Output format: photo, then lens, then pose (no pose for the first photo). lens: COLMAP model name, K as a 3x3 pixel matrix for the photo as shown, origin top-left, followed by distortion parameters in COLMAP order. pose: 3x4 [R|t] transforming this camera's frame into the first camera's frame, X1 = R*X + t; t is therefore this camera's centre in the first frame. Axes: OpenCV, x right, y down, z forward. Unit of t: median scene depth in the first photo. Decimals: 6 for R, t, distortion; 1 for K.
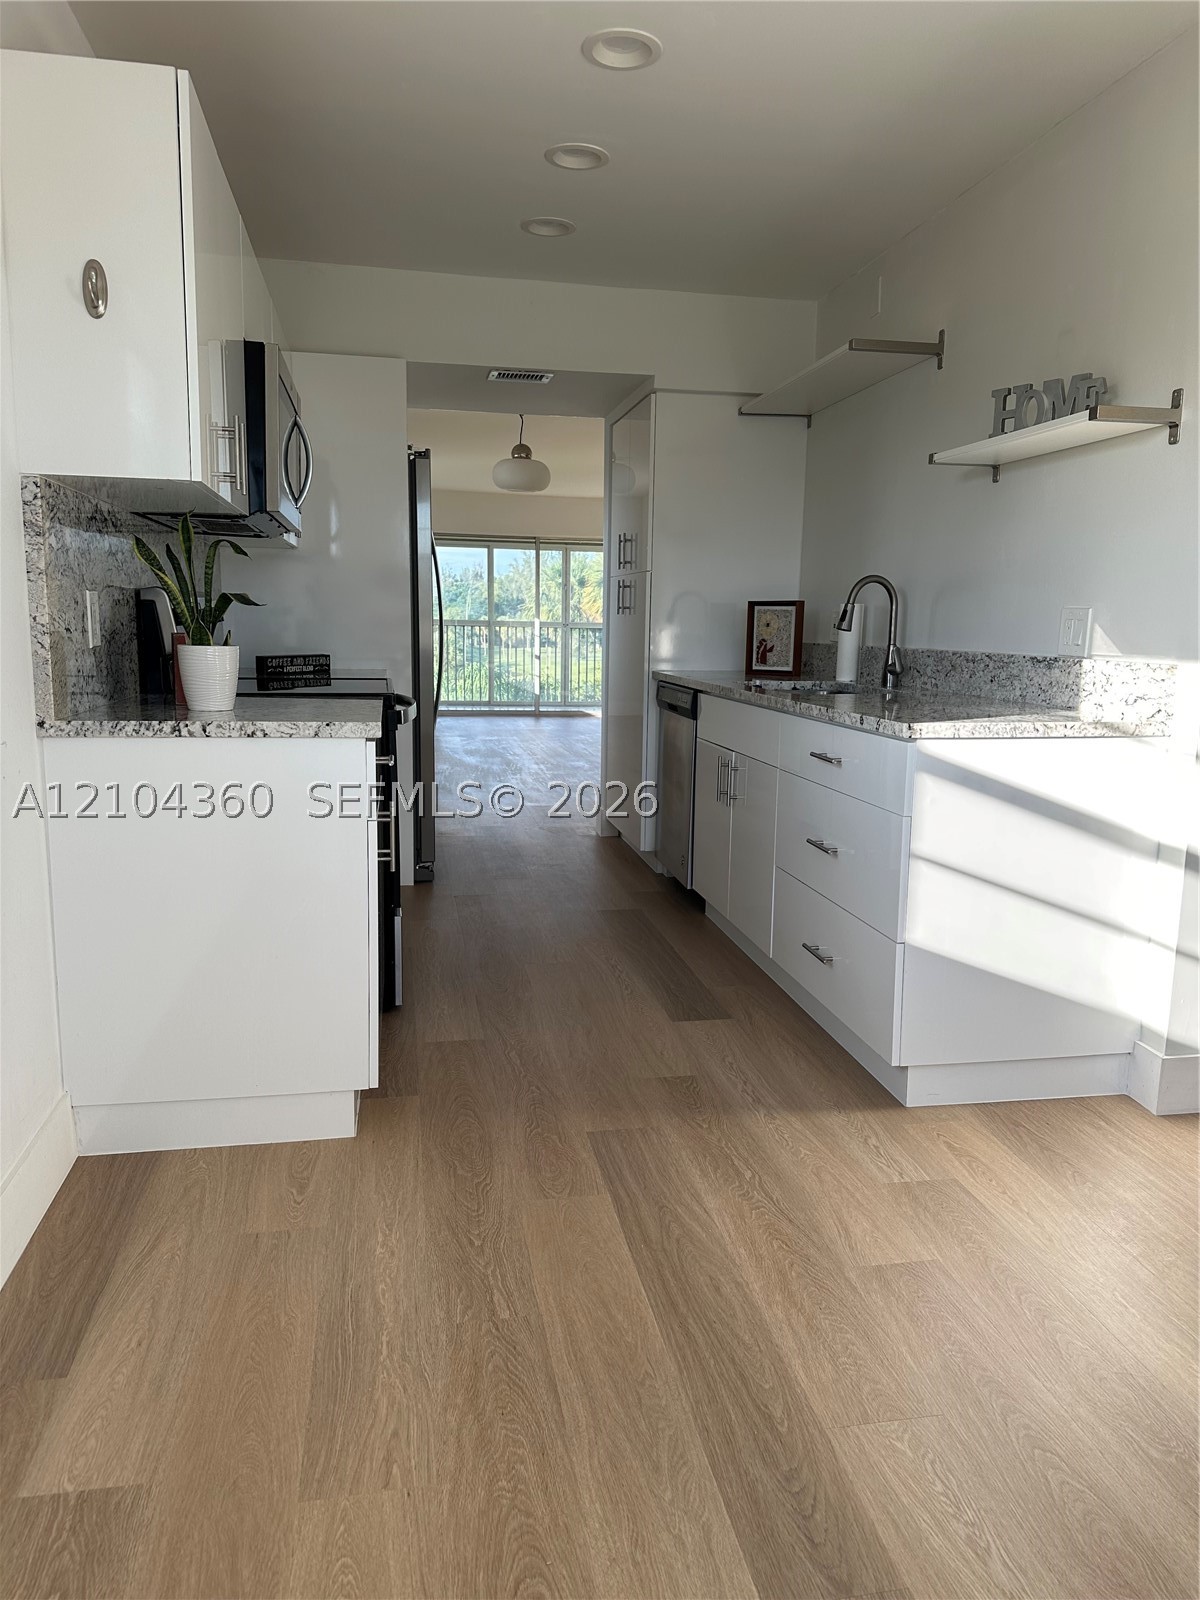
lens RADIAL K [[1109.8, 0, 600.2], [0, 1109.8, 802.1], [0, 0, 1]] dist [0.125510, -0.192756]
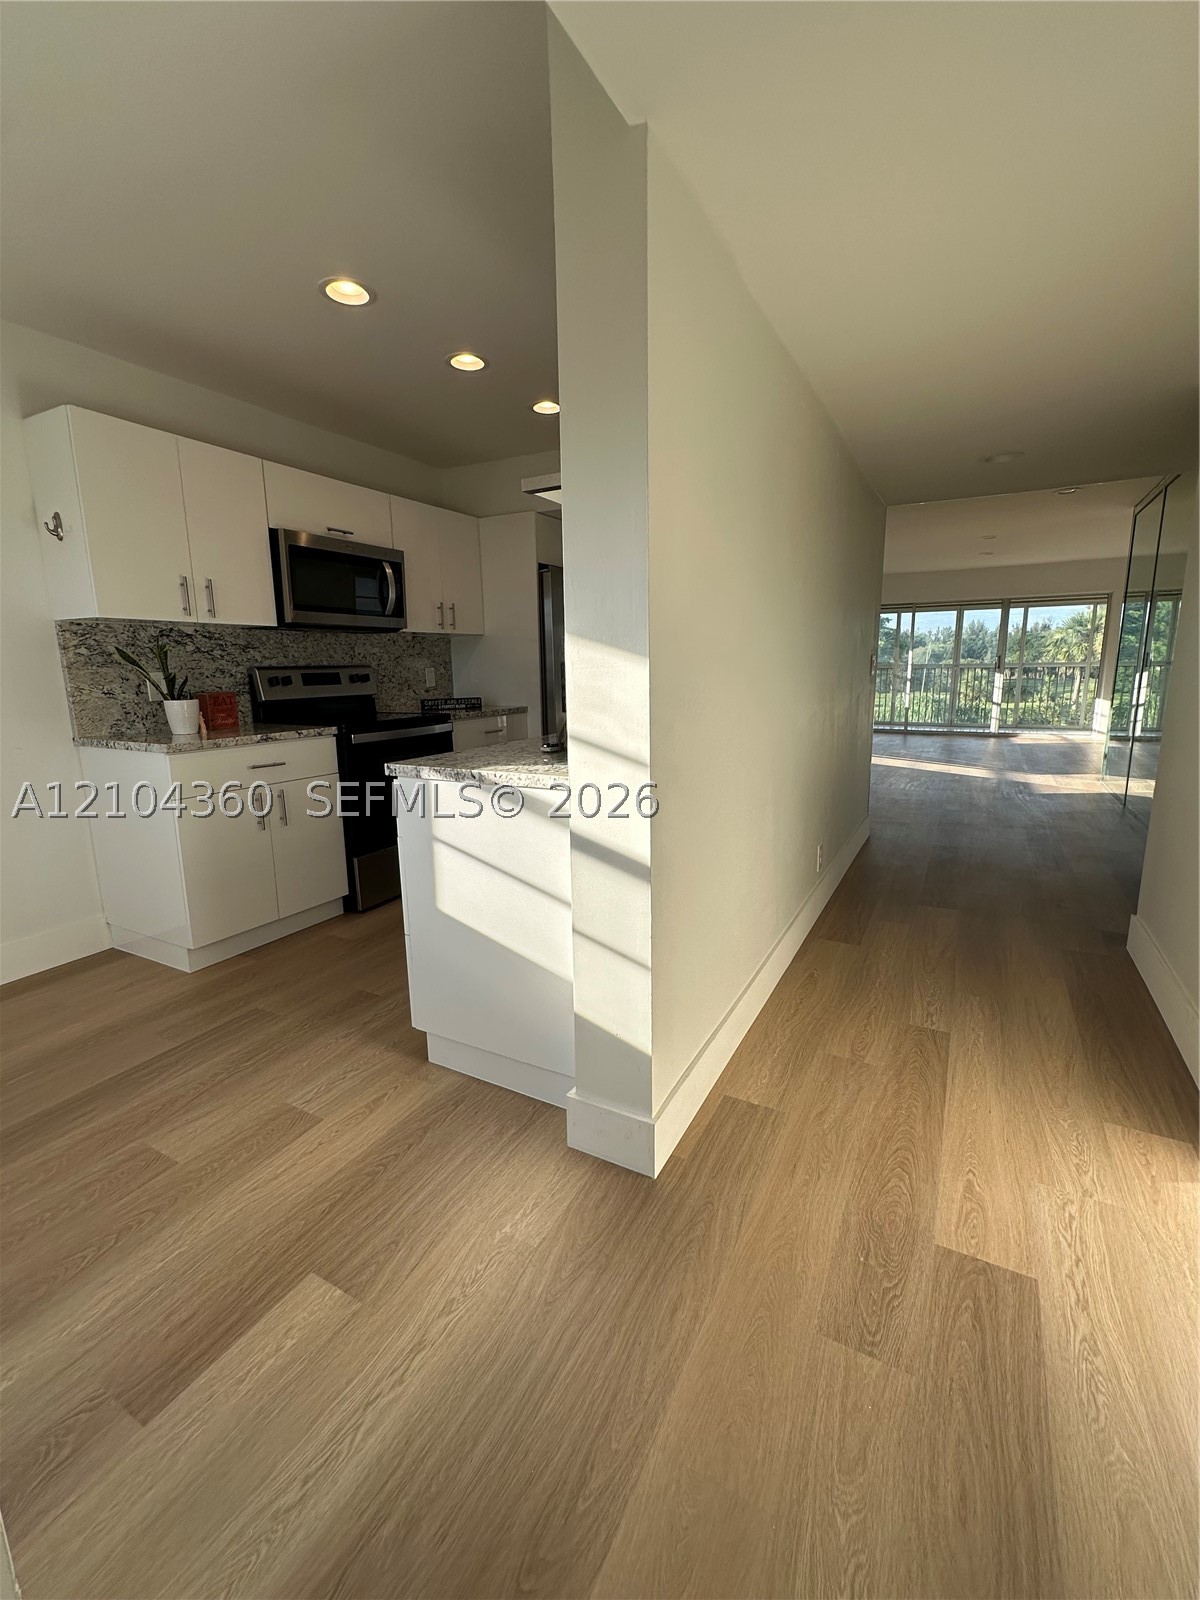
lens RADIAL K [[683.0, 0, 600.0], [0, 683.0, 800.0], [0, 0, 1]] dist [-0.003255, 0.000269]
pose [[0.775462, 0.096848, -0.623922, 0.921113], [-0.075801, 0.995299, 0.060283, -0.092371], [0.626827, 0.000547, 0.779158, 0.537866]]
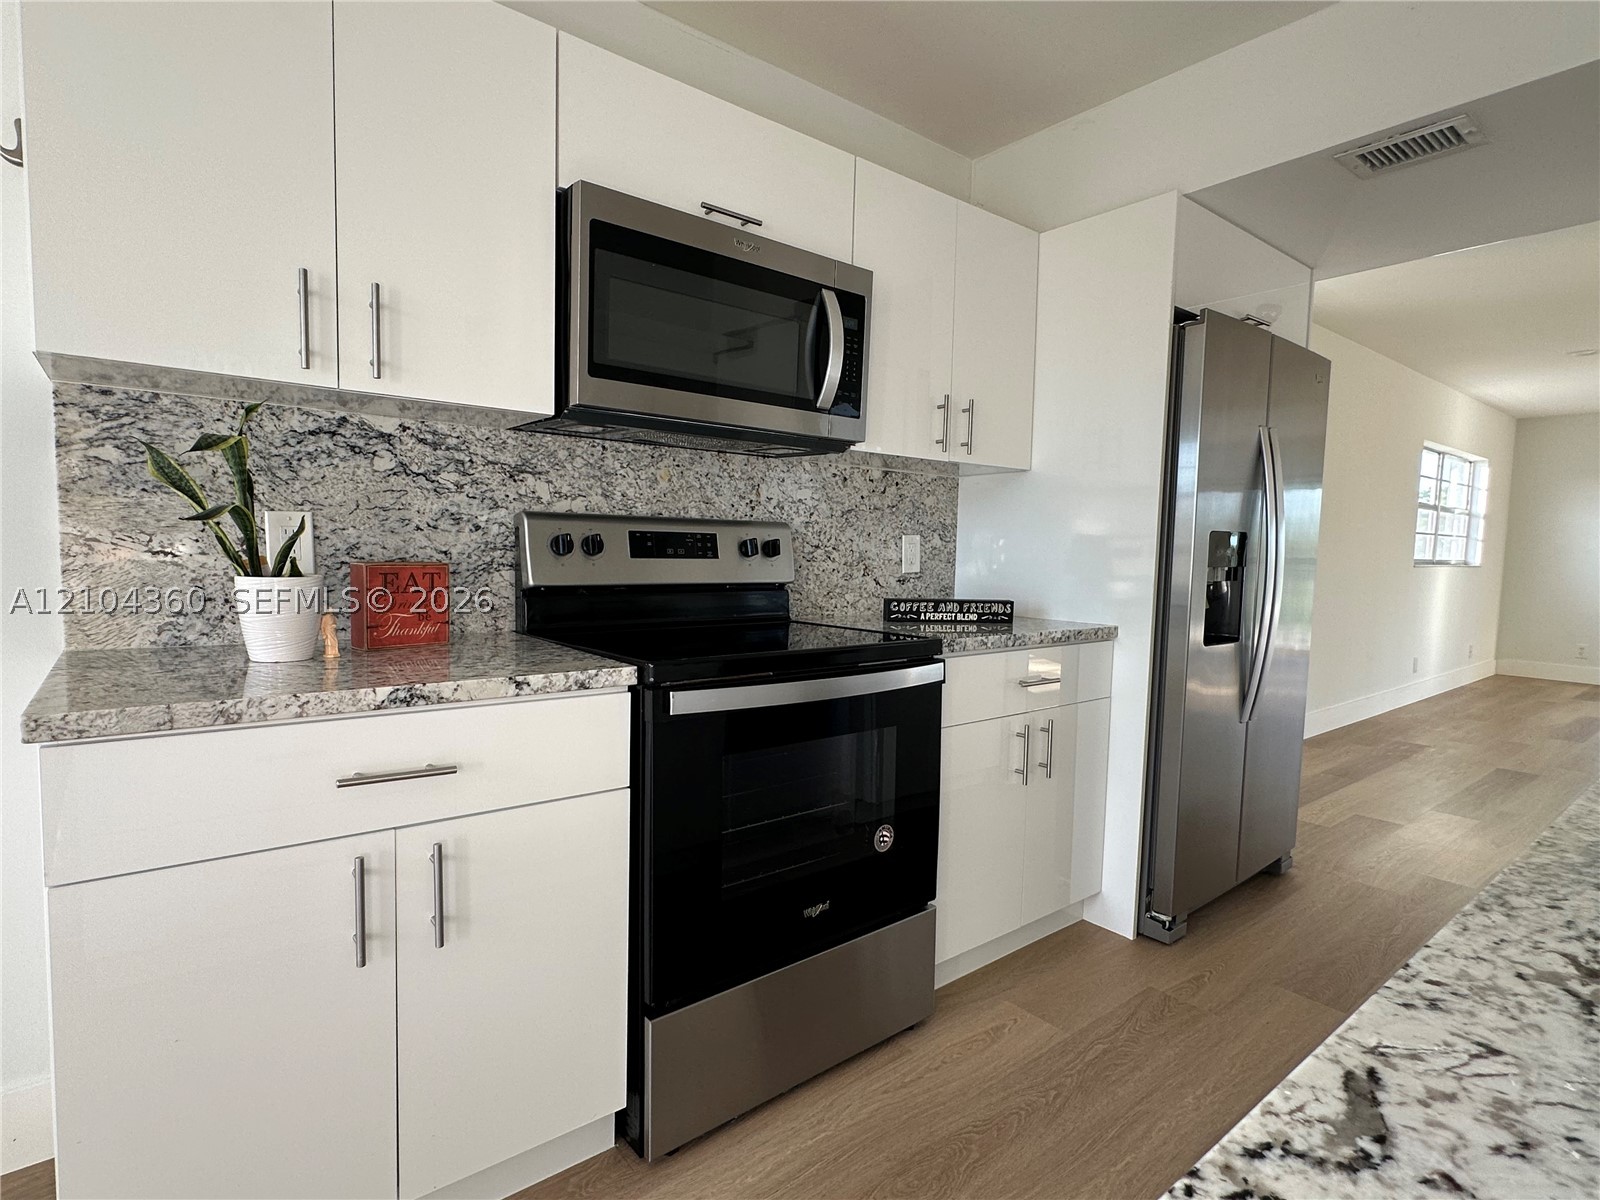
lens RADIAL K [[811.1, 0, 798.4], [0, 811.1, 610.0], [0, 0, 1]] dist [-0.001983, 0.000860]
pose [[0.468300, 0.063100, -0.881313, 0.299928], [-0.156765, 0.987556, -0.012593, -0.161930], [0.869551, 0.144056, 0.472364, 1.033359]]
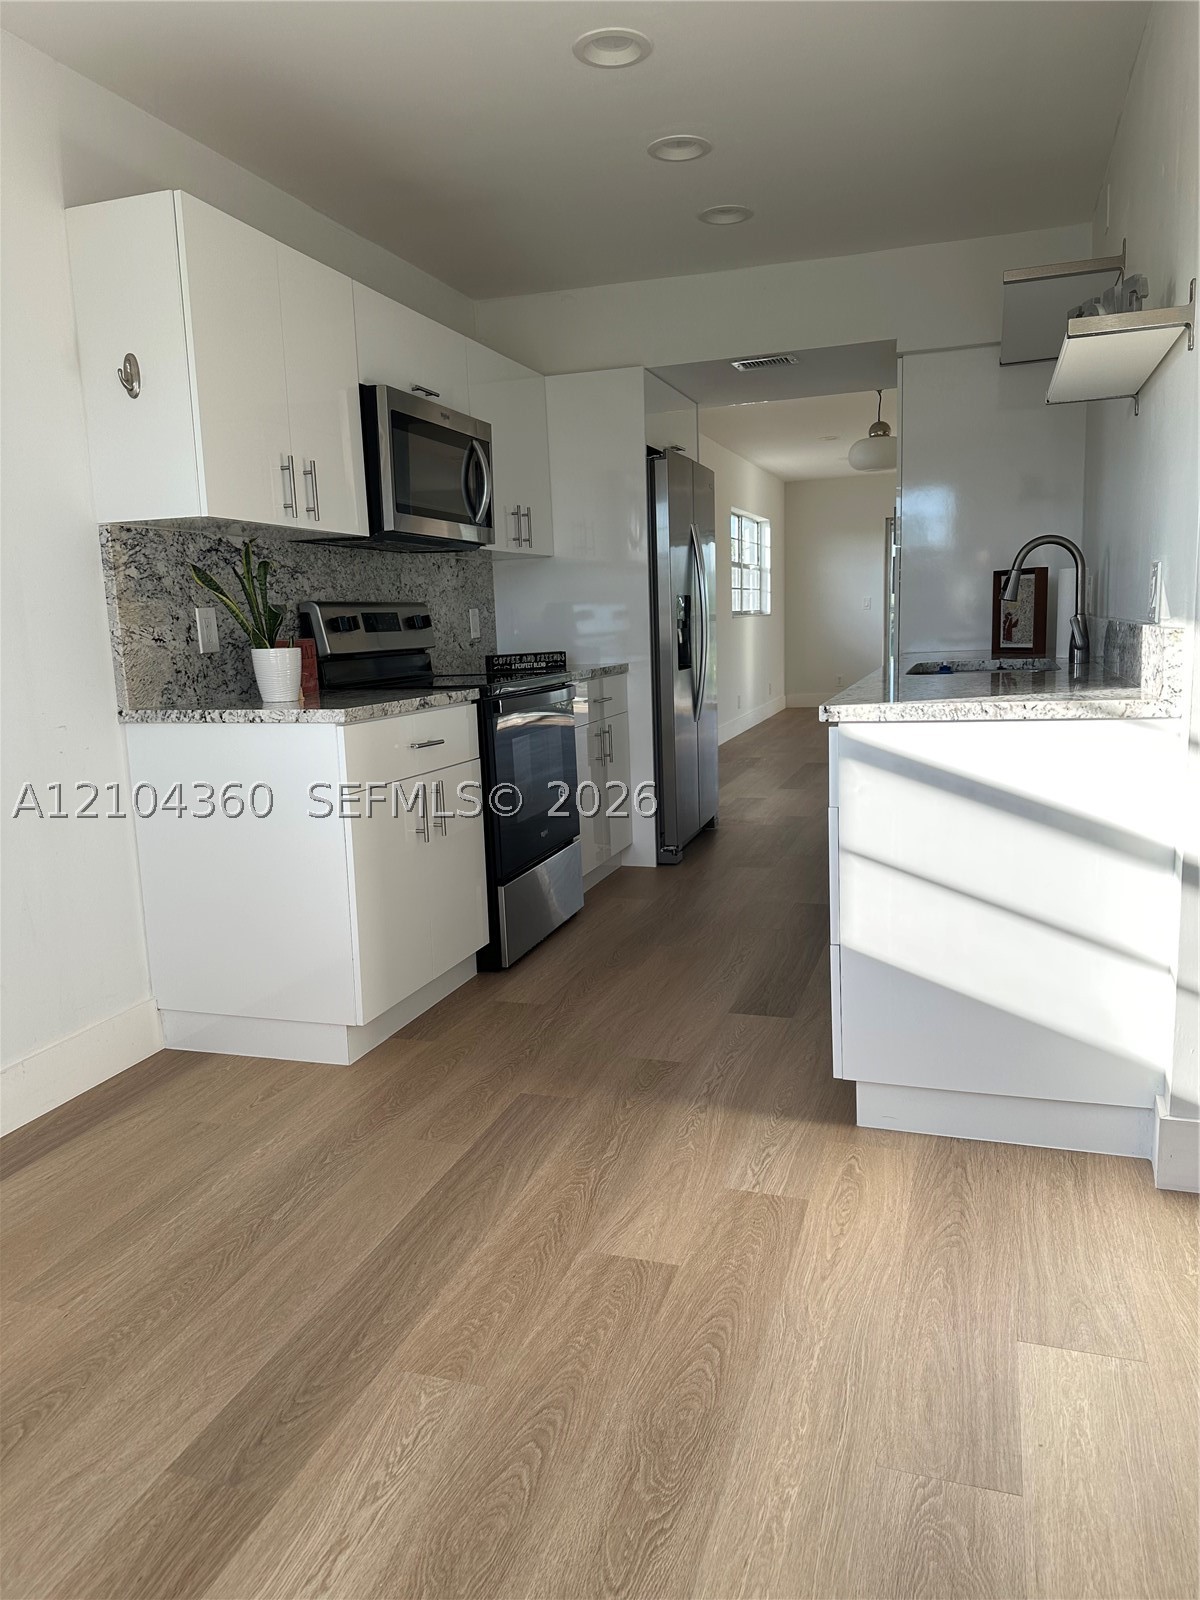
lens RADIAL K [[1112.4, 0, 603.1], [0, 1112.4, 806.4], [0, 0, 1]] dist [0.141389, -0.213855]
pose [[0.873398, 0.031857, -0.485963, 0.552466], [-0.027522, 0.999492, 0.016056, 0.002626], [0.486228, -0.000649, 0.873832, 0.103839]]
